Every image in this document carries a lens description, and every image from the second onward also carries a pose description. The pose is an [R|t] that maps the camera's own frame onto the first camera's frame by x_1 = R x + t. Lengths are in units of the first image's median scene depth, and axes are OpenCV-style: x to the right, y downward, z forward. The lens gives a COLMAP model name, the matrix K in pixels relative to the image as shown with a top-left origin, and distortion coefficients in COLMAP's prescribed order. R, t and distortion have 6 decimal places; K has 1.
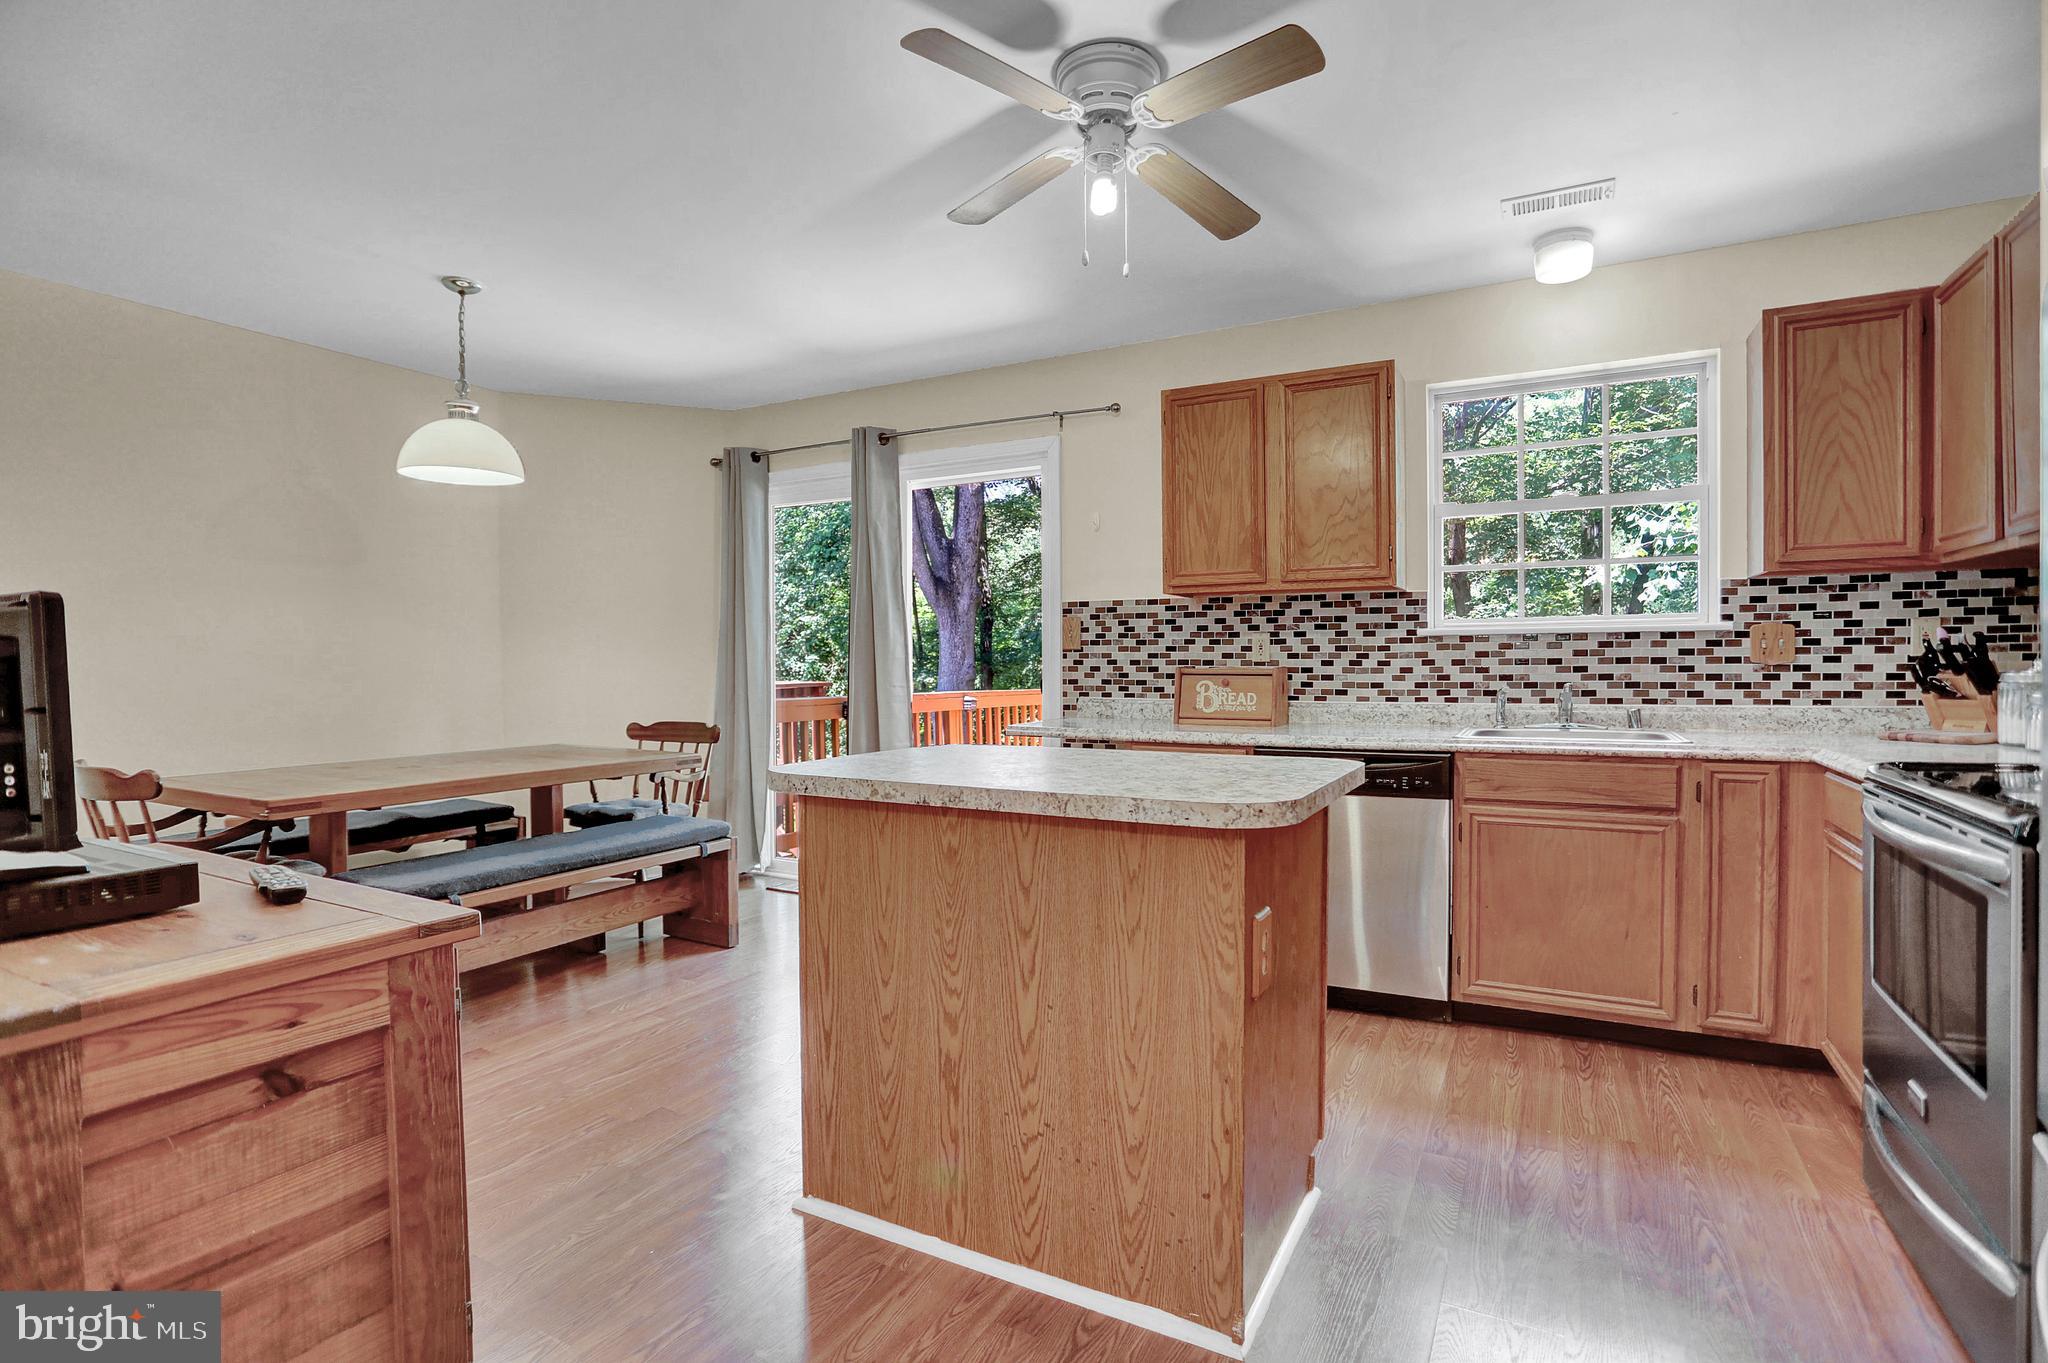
lens RADIAL K [[998.3, 0, 1009.8], [0, 998.3, 679.7], [0, 0, 1]] dist [-0.058422, 0.024488]
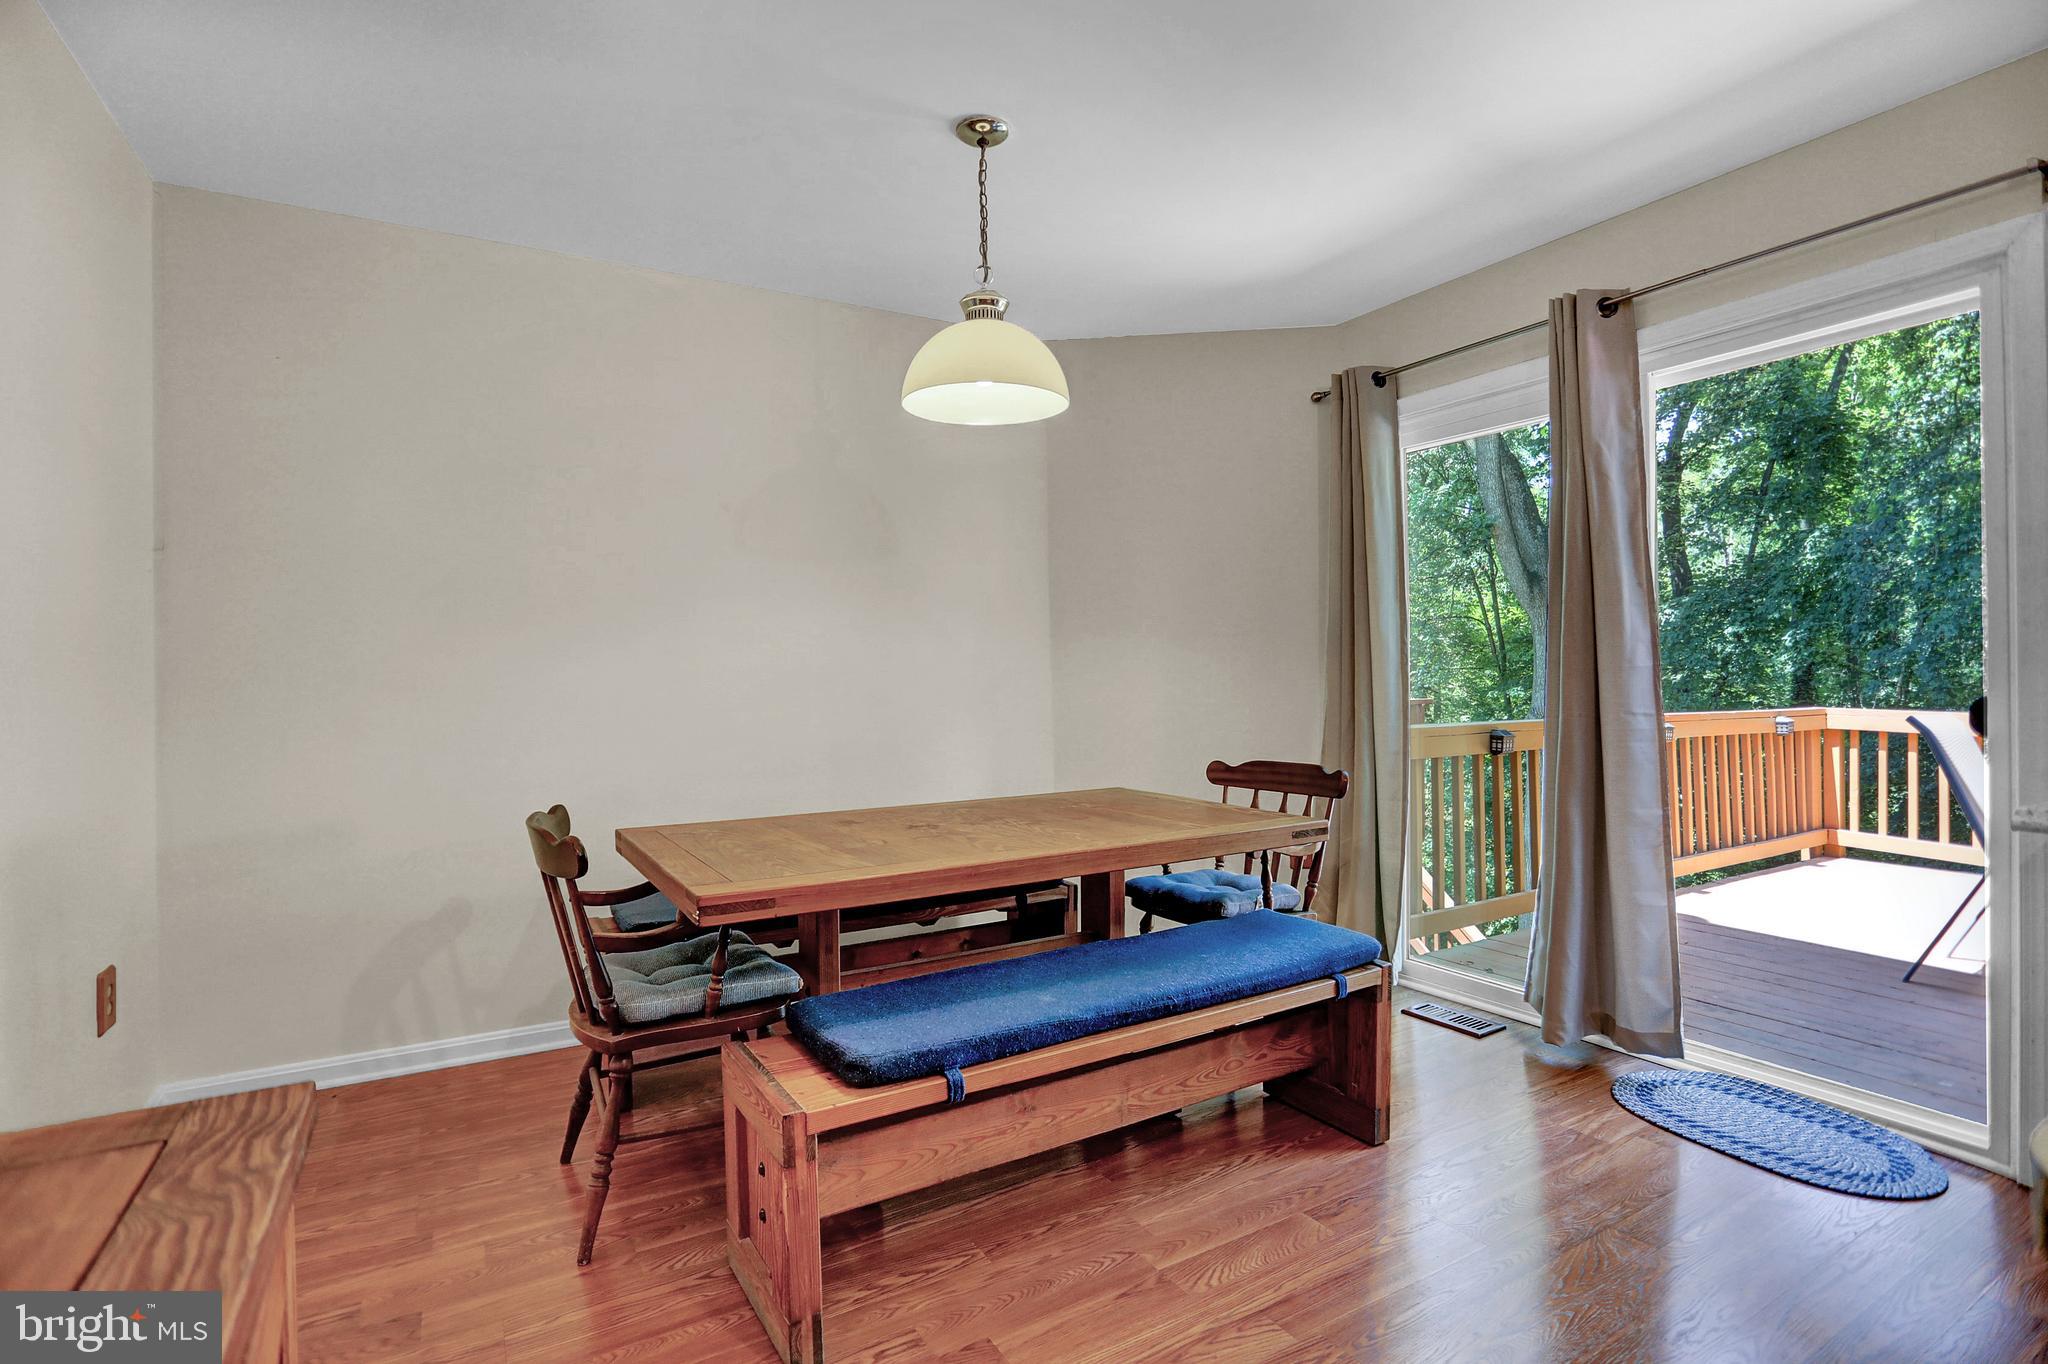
lens RADIAL K [[998.3, 0, 1024.8], [0, 998.3, 676.4], [0, 0, 1]] dist [-0.058422, 0.024488]
pose [[0.866069, -0.006007, -0.499888, -0.177944], [-0.001151, 0.999901, -0.014009, -0.009408], [0.499923, 0.012708, 0.865977, 0.390308]]
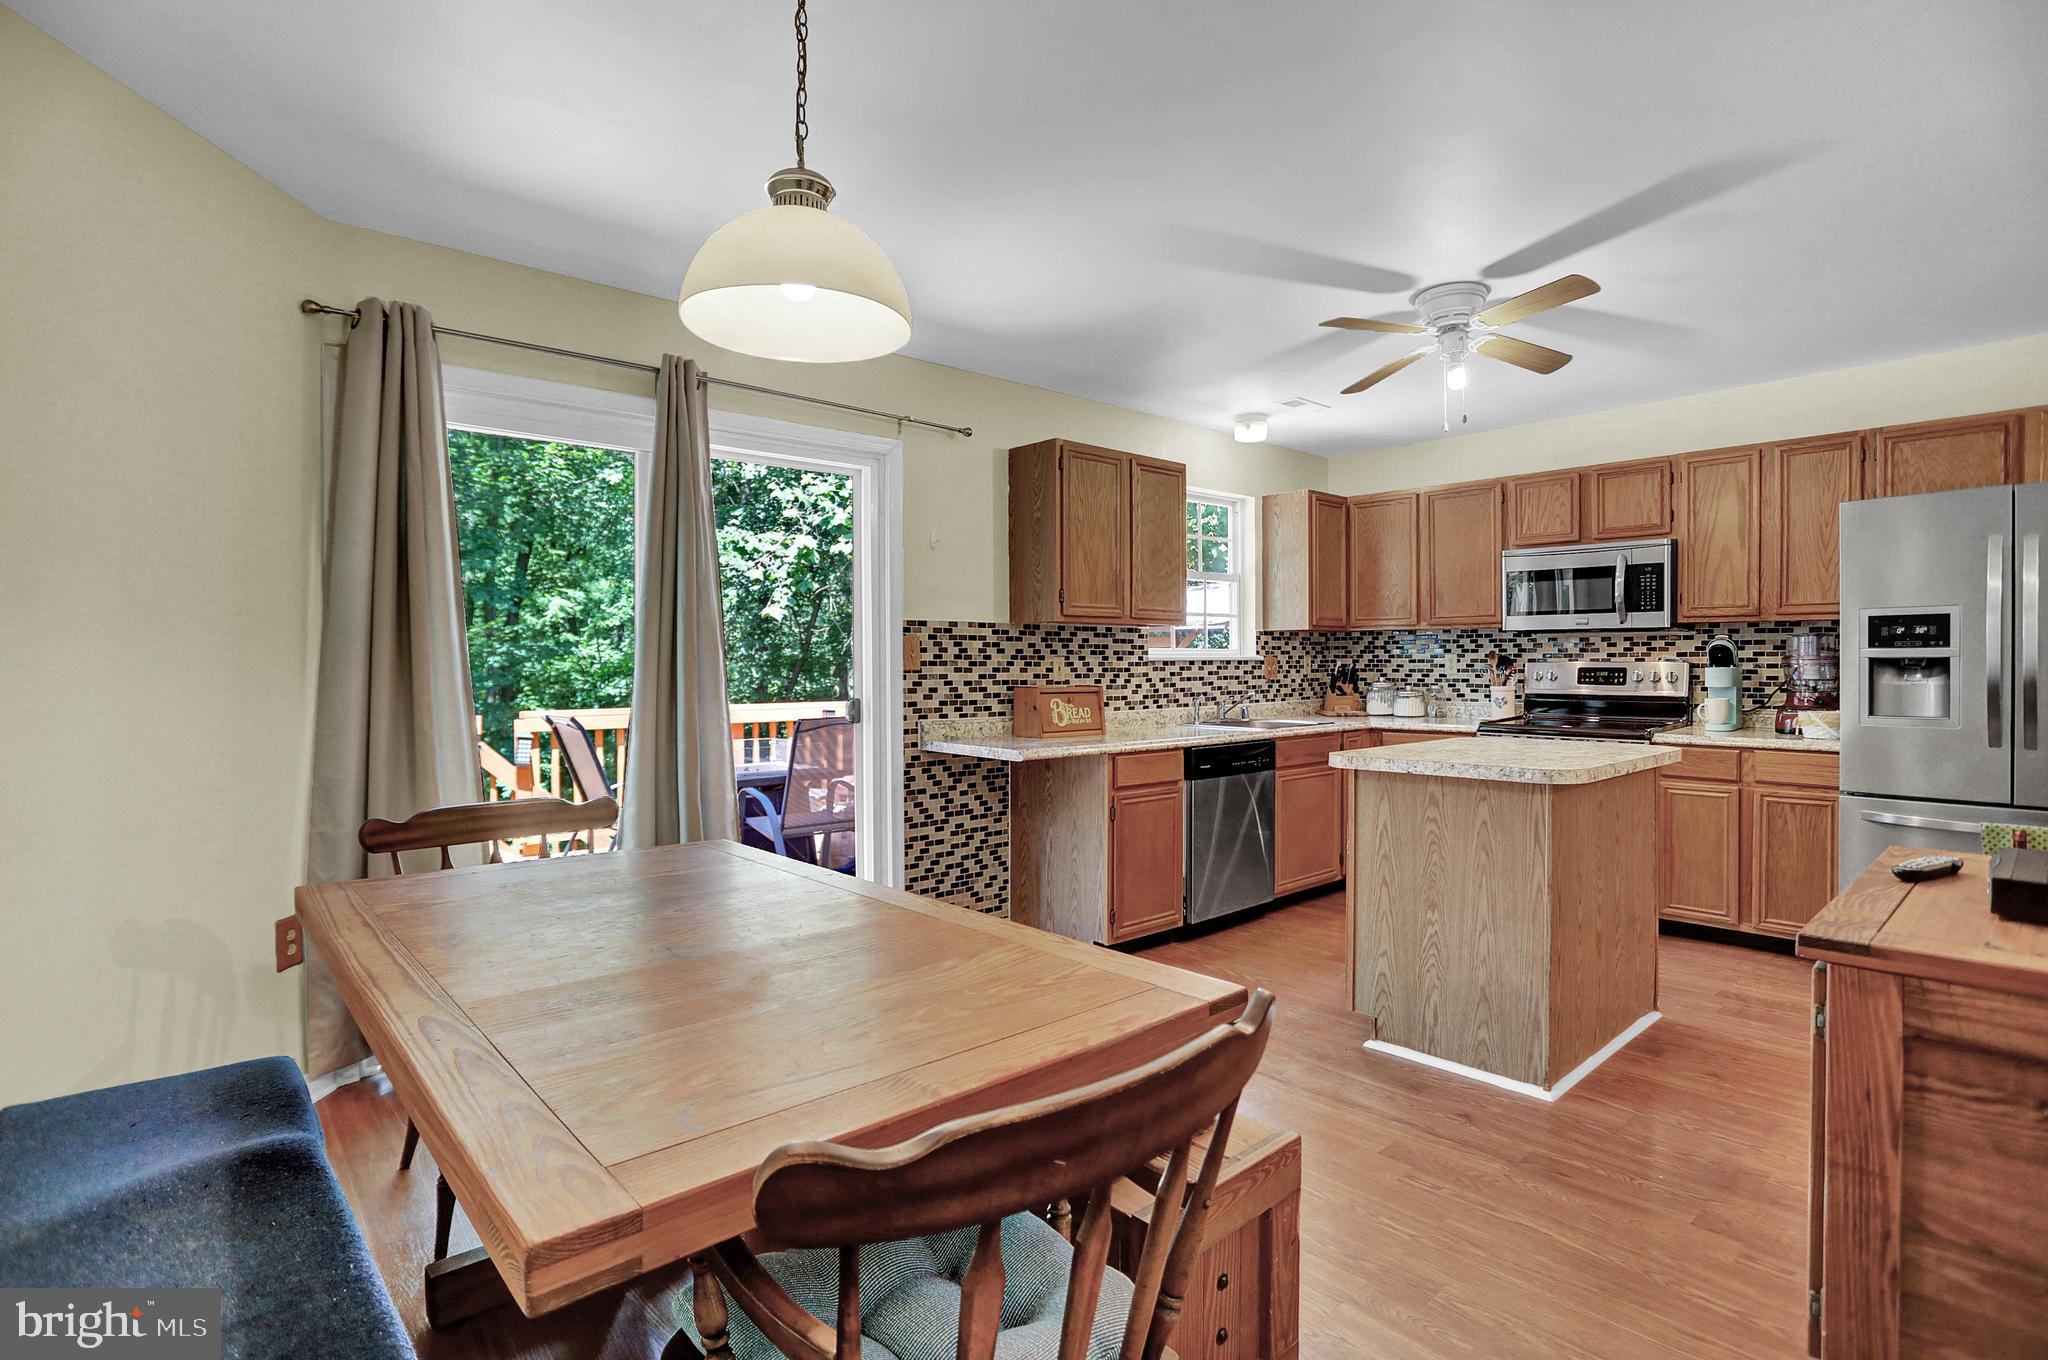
lens RADIAL K [[998.3, 0, 1033.4], [0, 998.3, 679.3], [0, 0, 1]] dist [-0.058422, 0.024488]
pose [[0.328944, -0.010665, 0.944289, -0.931681], [0.019905, 0.999792, 0.004358, -0.027572], [-0.944139, 0.017363, 0.329088, 0.679207]]
